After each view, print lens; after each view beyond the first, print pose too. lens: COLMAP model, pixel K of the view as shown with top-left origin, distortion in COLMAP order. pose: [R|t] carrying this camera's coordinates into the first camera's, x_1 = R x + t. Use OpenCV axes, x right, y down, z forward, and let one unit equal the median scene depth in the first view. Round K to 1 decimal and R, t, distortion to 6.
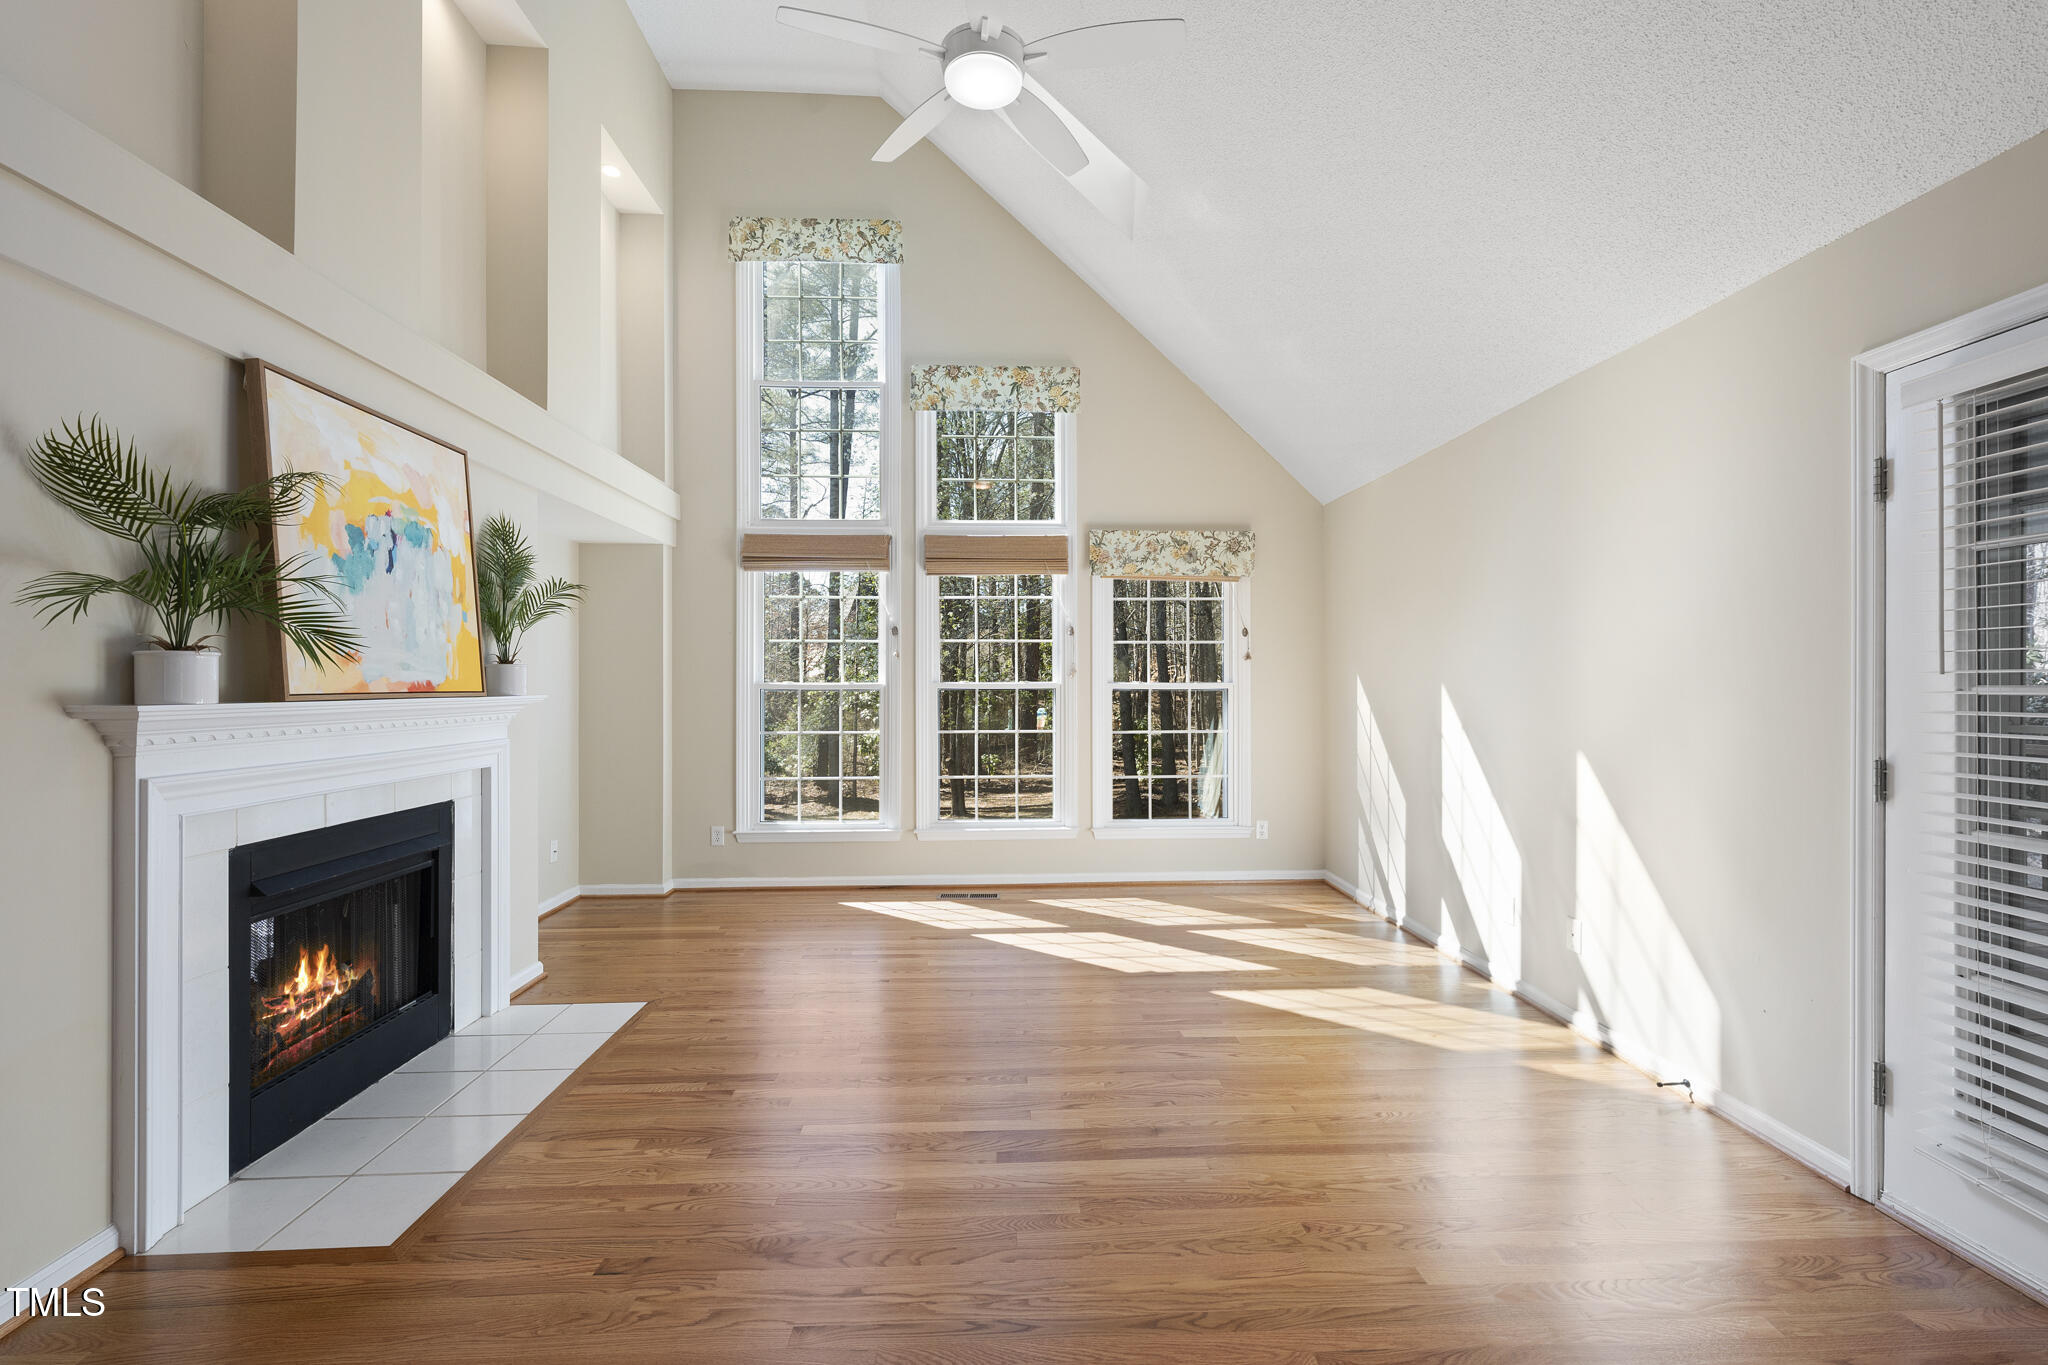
lens RADIAL K [[857.5, 0, 1024.0], [0, 857.5, 682.5], [0, 0, 1]] dist [0.000845, -0.000010]
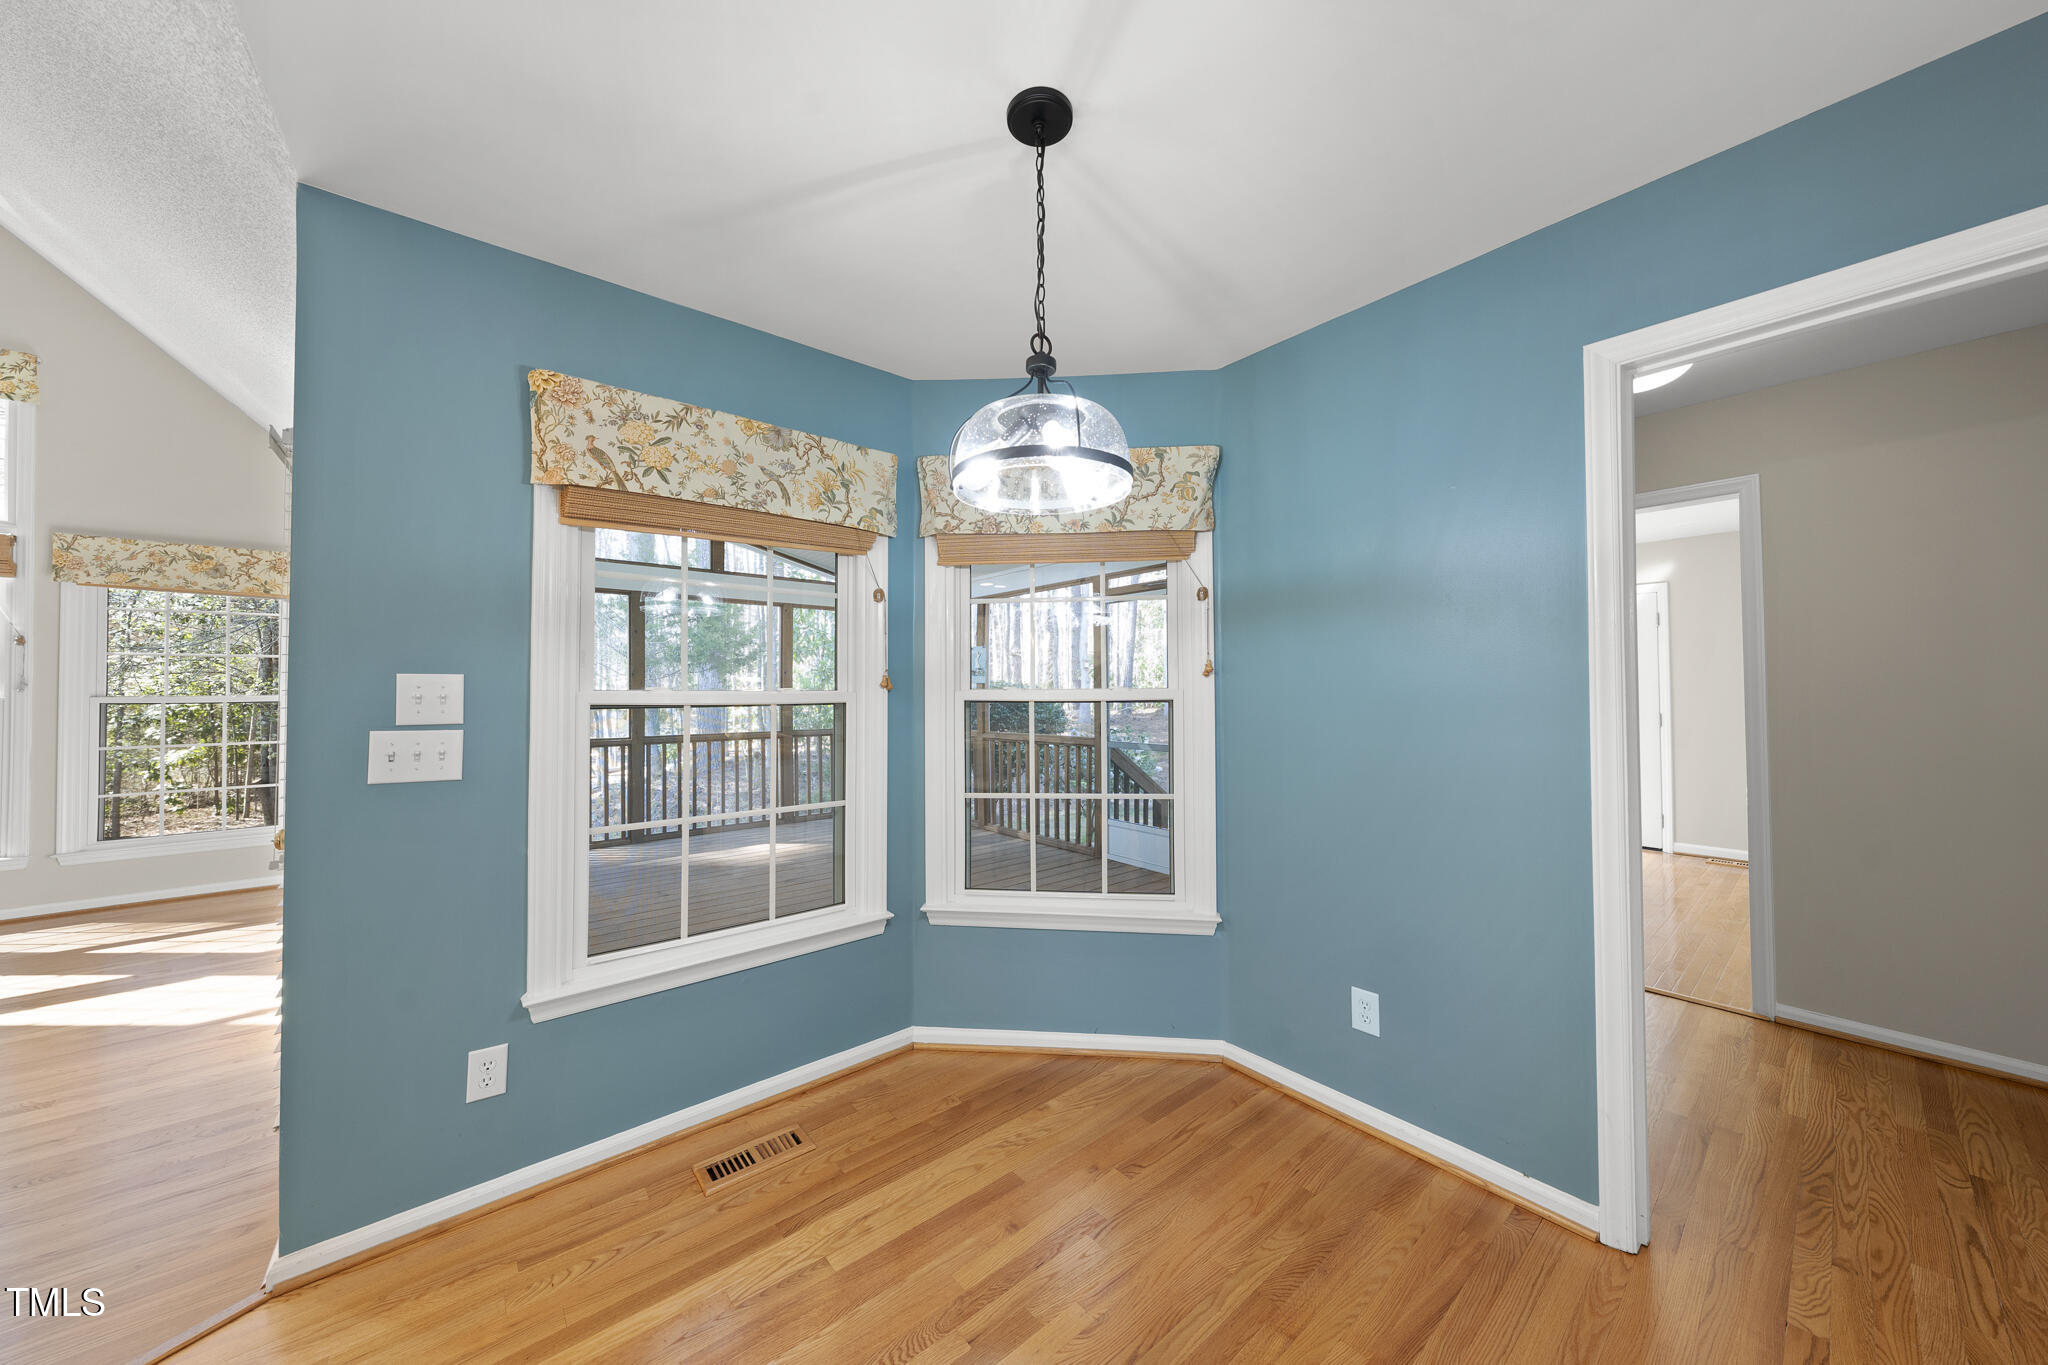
lens RADIAL K [[696.0, 0, 1028.0], [0, 696.0, 680.9], [0, 0, 1]] dist [-0.000531, 0.000270]
pose [[0.797099, 0.006032, 0.603818, 0.538061], [0.003369, 0.999890, -0.014436, -0.003200], [-0.603839, 0.013542, 0.796991, -0.271202]]
